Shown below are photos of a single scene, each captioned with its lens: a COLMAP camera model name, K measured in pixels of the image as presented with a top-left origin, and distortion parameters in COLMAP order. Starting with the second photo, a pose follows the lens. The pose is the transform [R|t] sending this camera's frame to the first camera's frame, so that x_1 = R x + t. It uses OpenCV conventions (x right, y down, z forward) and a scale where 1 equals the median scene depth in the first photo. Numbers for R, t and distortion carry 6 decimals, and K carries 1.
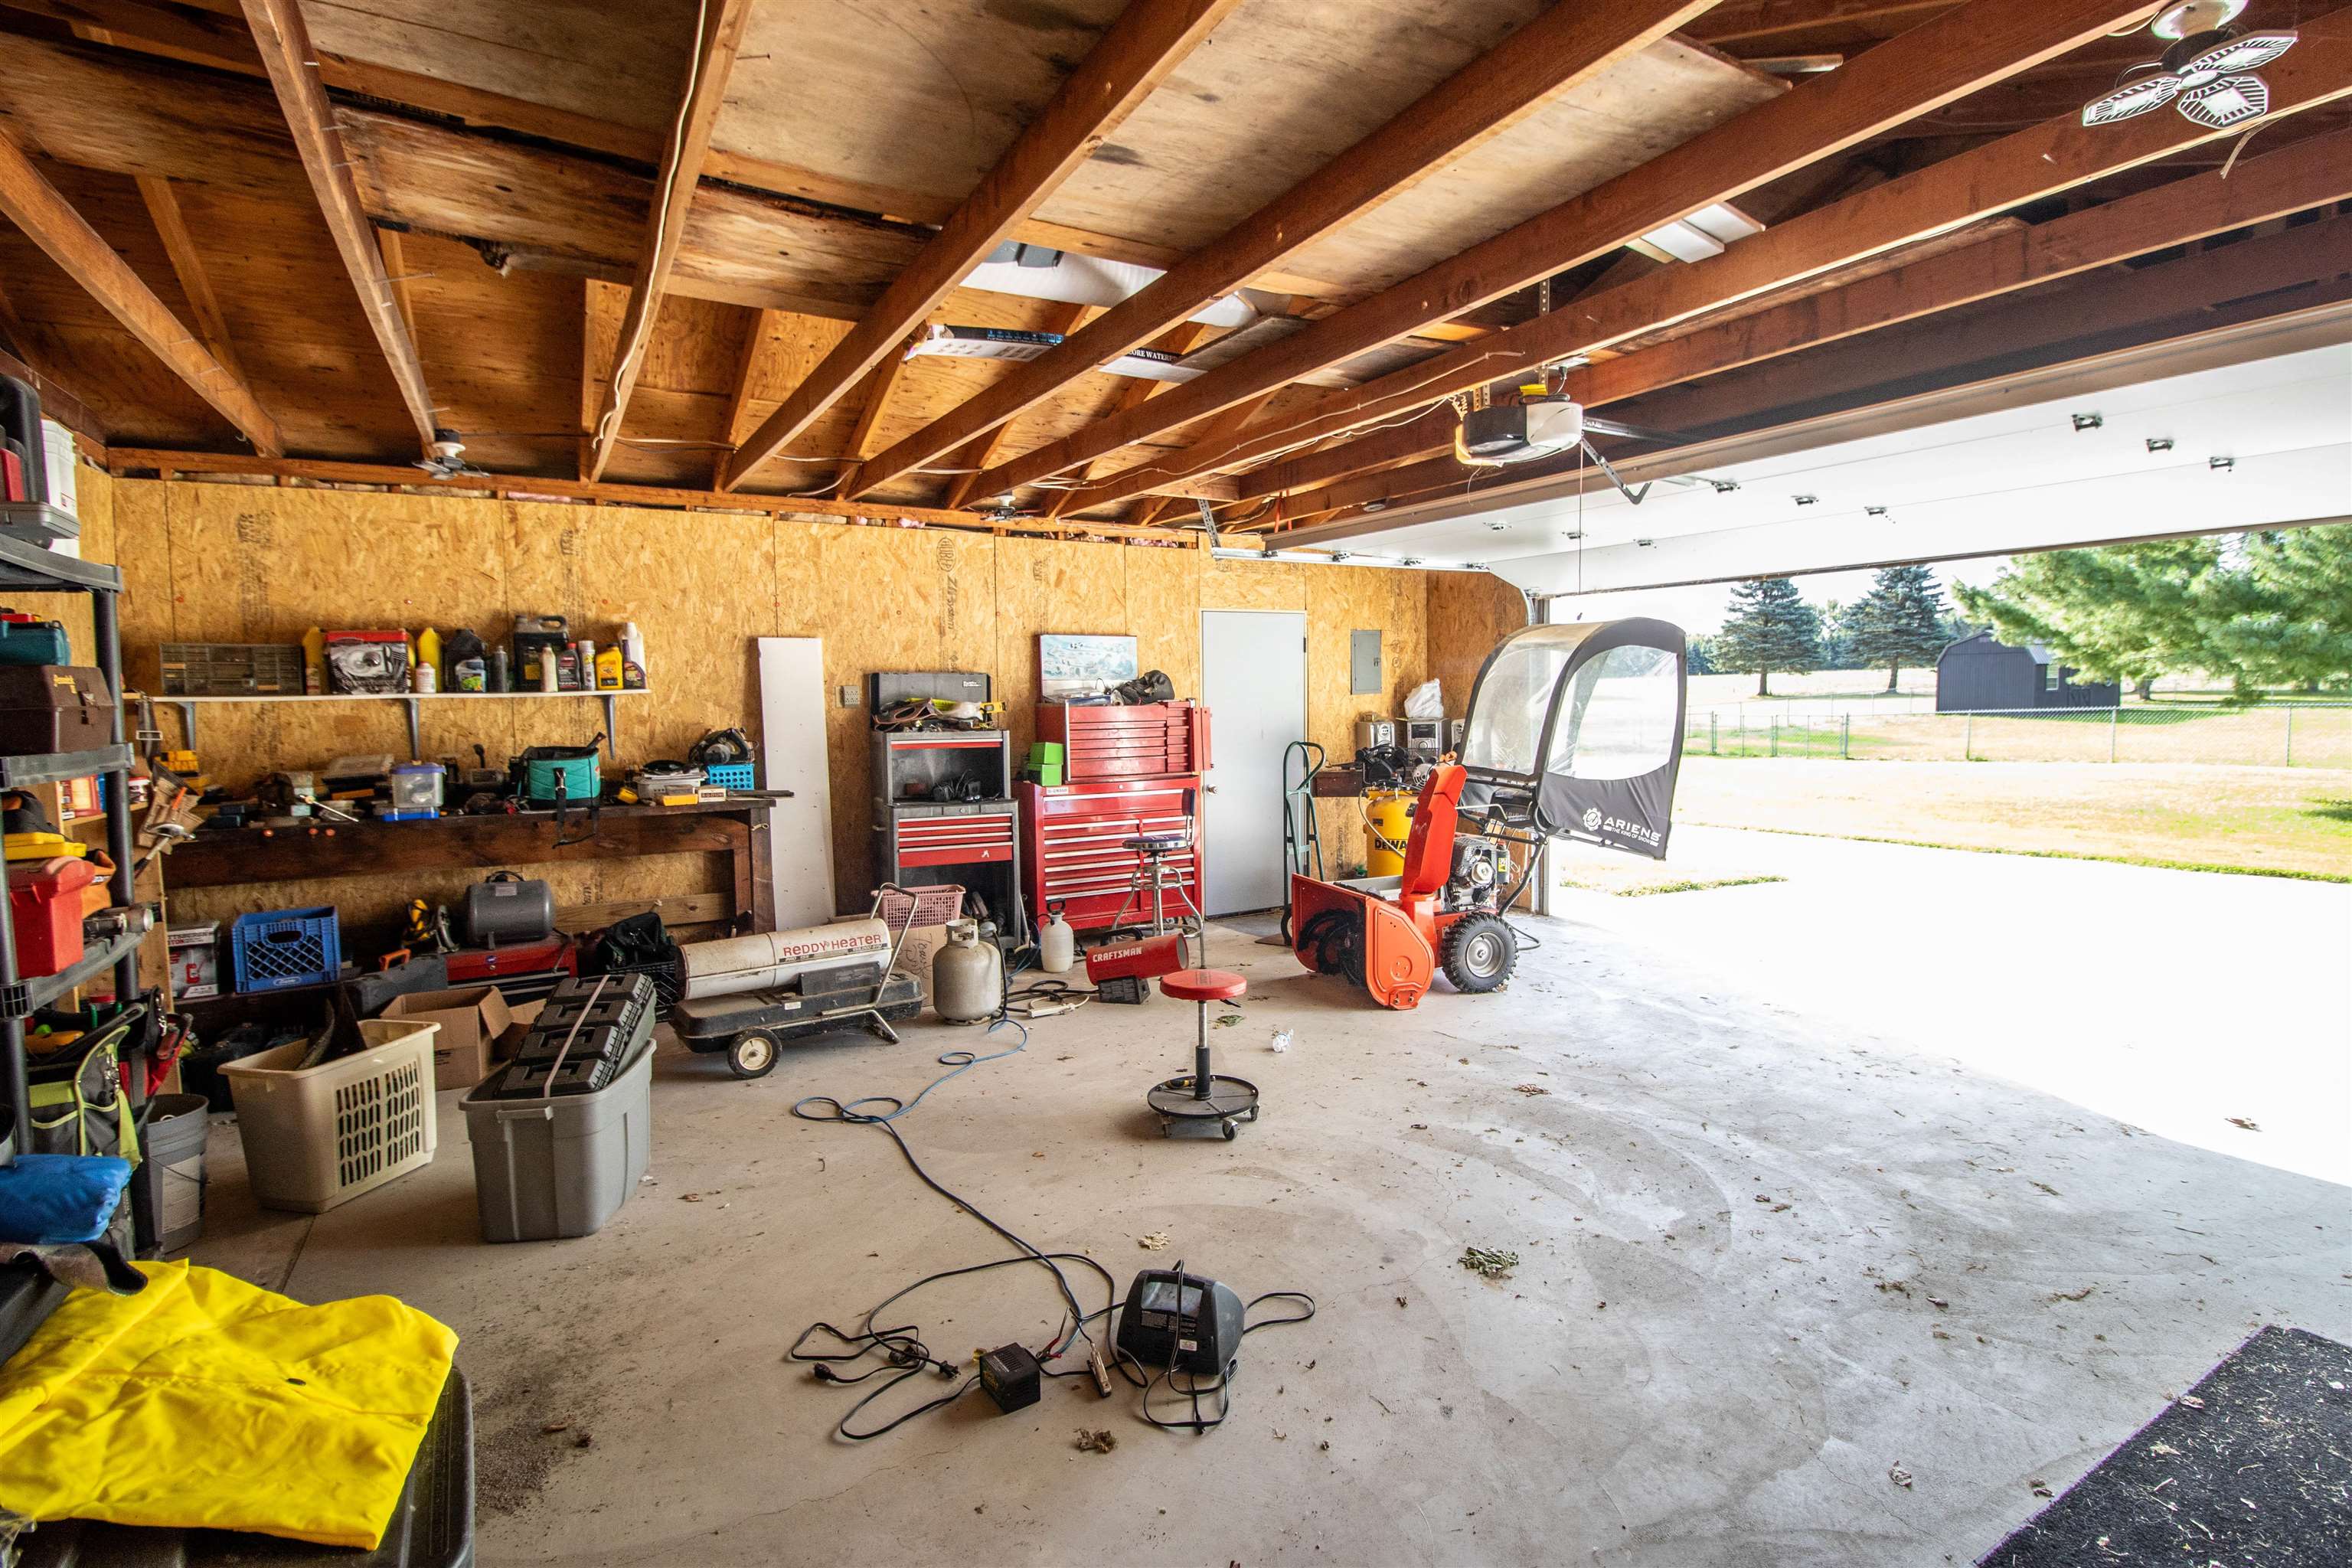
lens RADIAL K [[1140.2, 0, 1176.0], [0, 1140.2, 784.0], [0, 0, 1]] dist [0.003983, -0.016181]
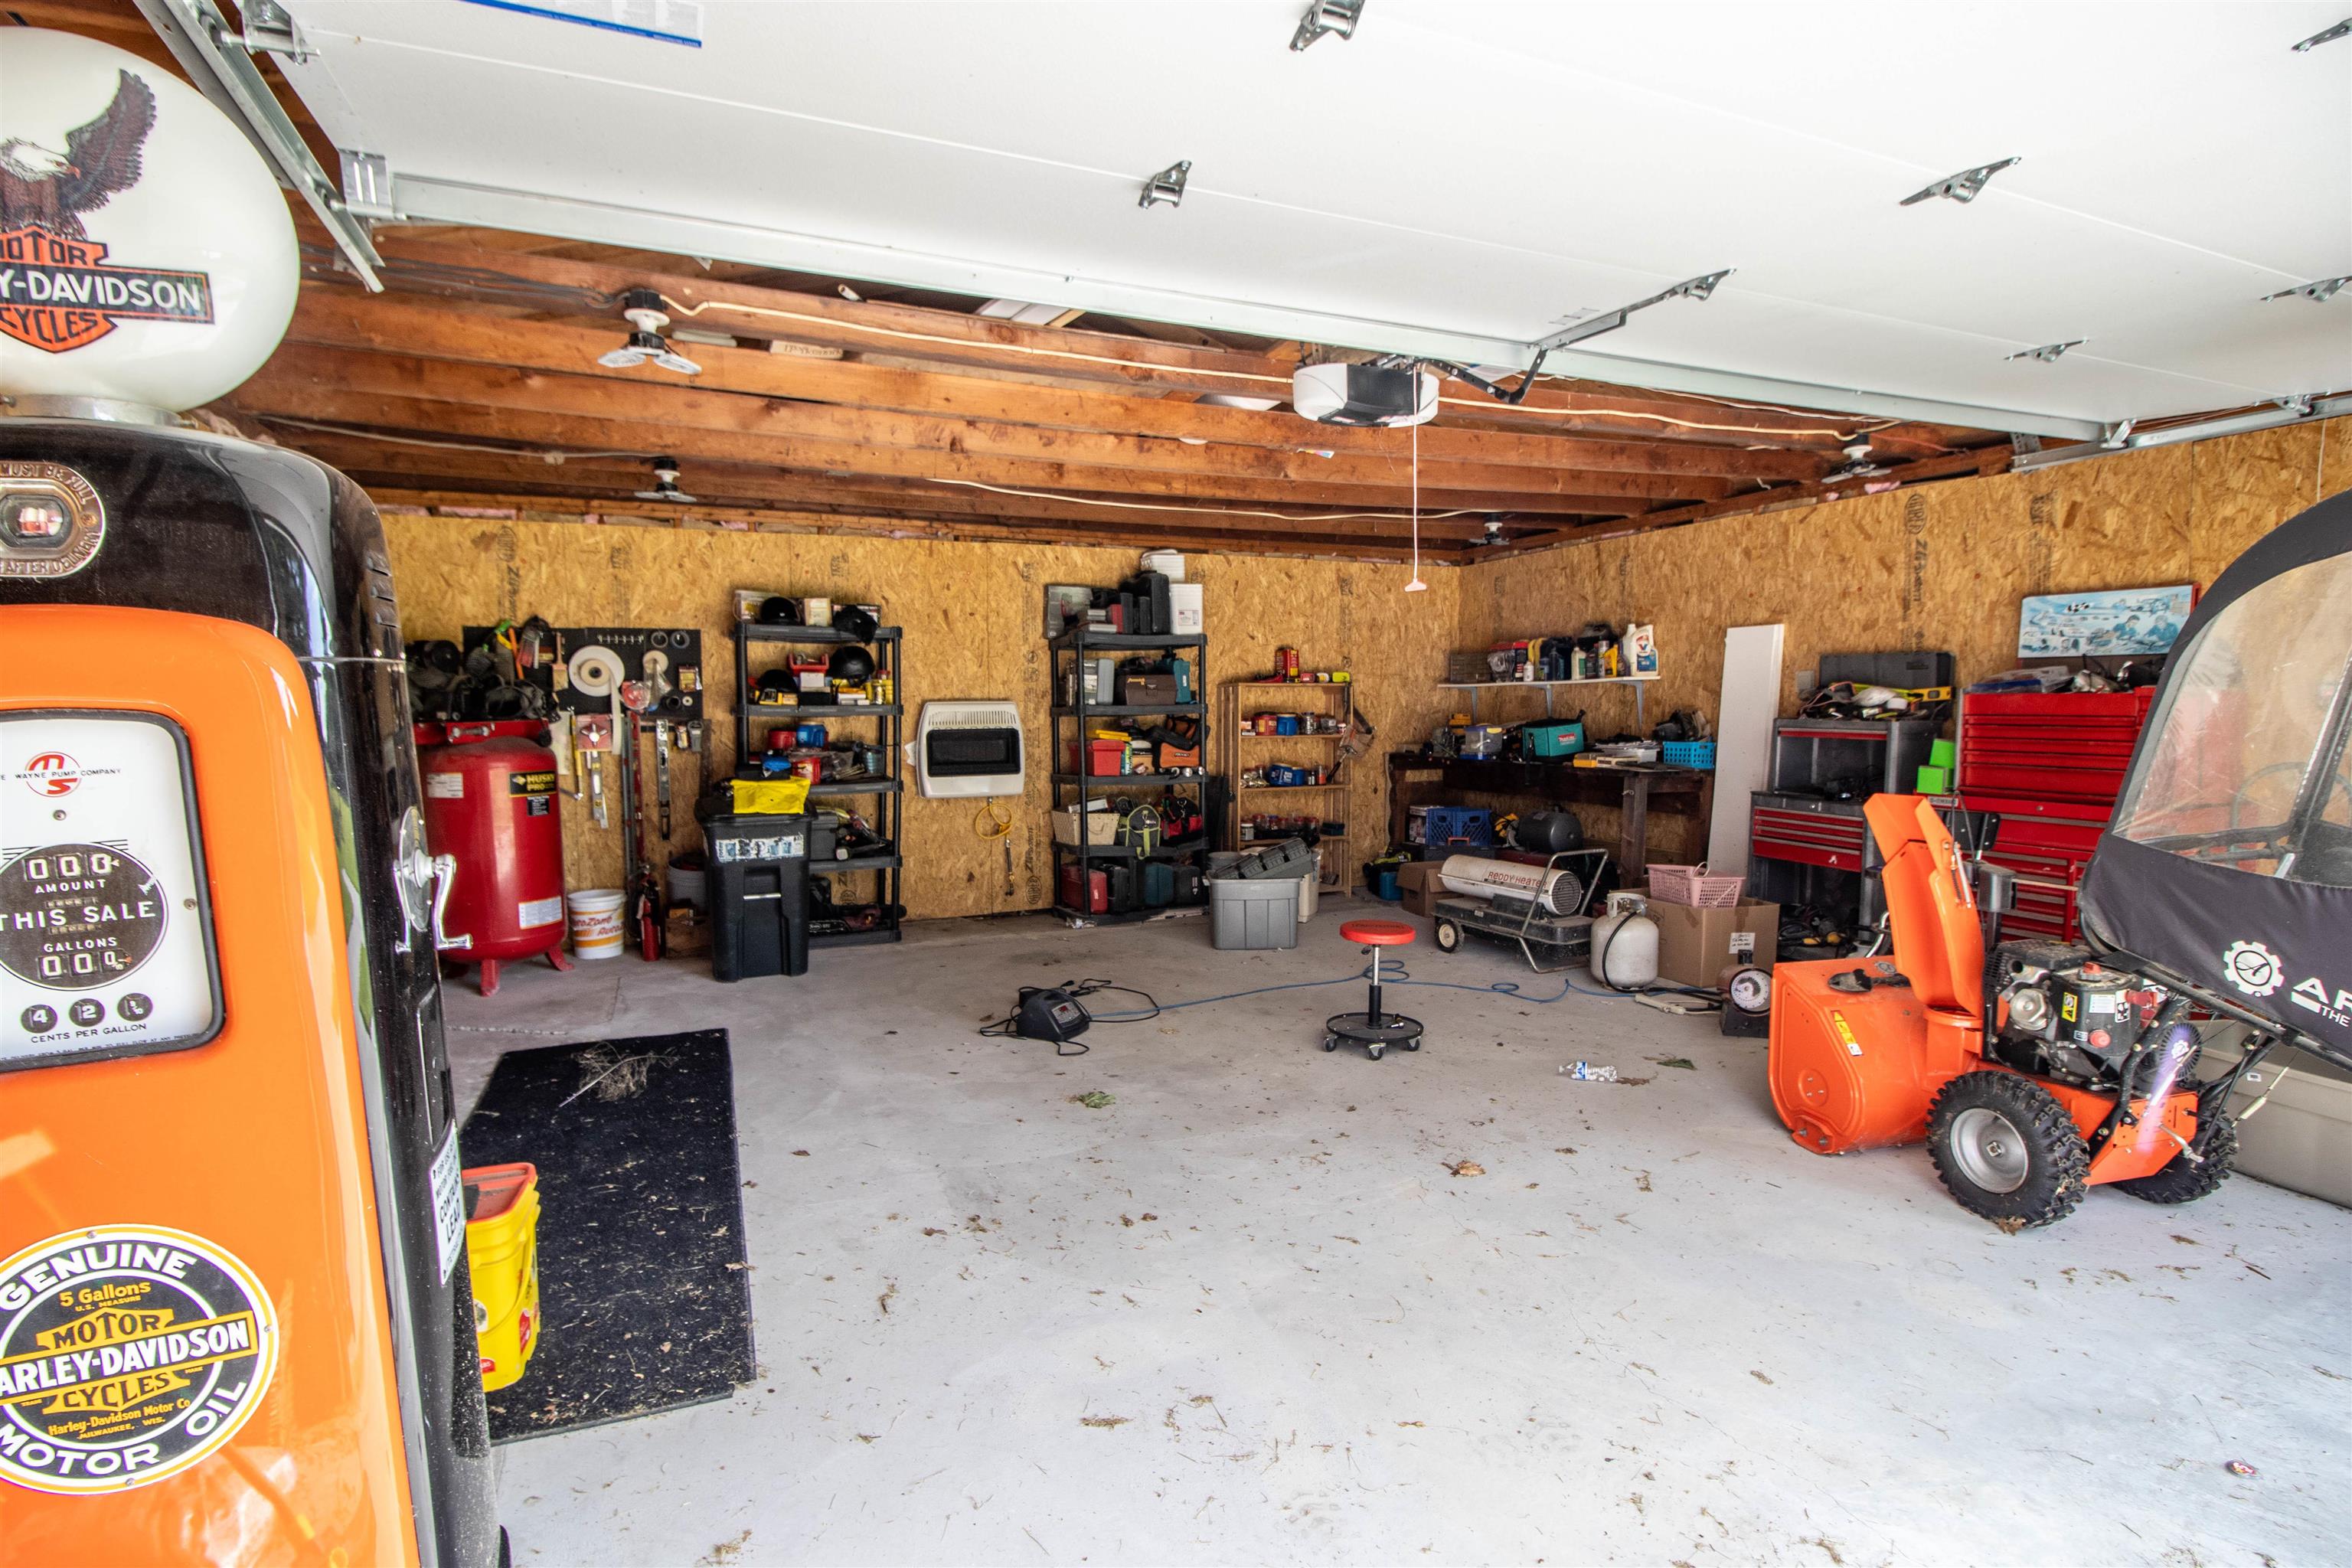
lens RADIAL K [[1107.7, 0, 1173.4], [0, 1107.7, 810.9], [0, 0, 1]] dist [-0.000514, -0.012222]
pose [[-0.126004, 0.111806, -0.985709, 0.752284], [-0.067353, 0.990372, 0.120945, -0.045864], [0.989741, 0.081631, -0.117261, 0.597233]]
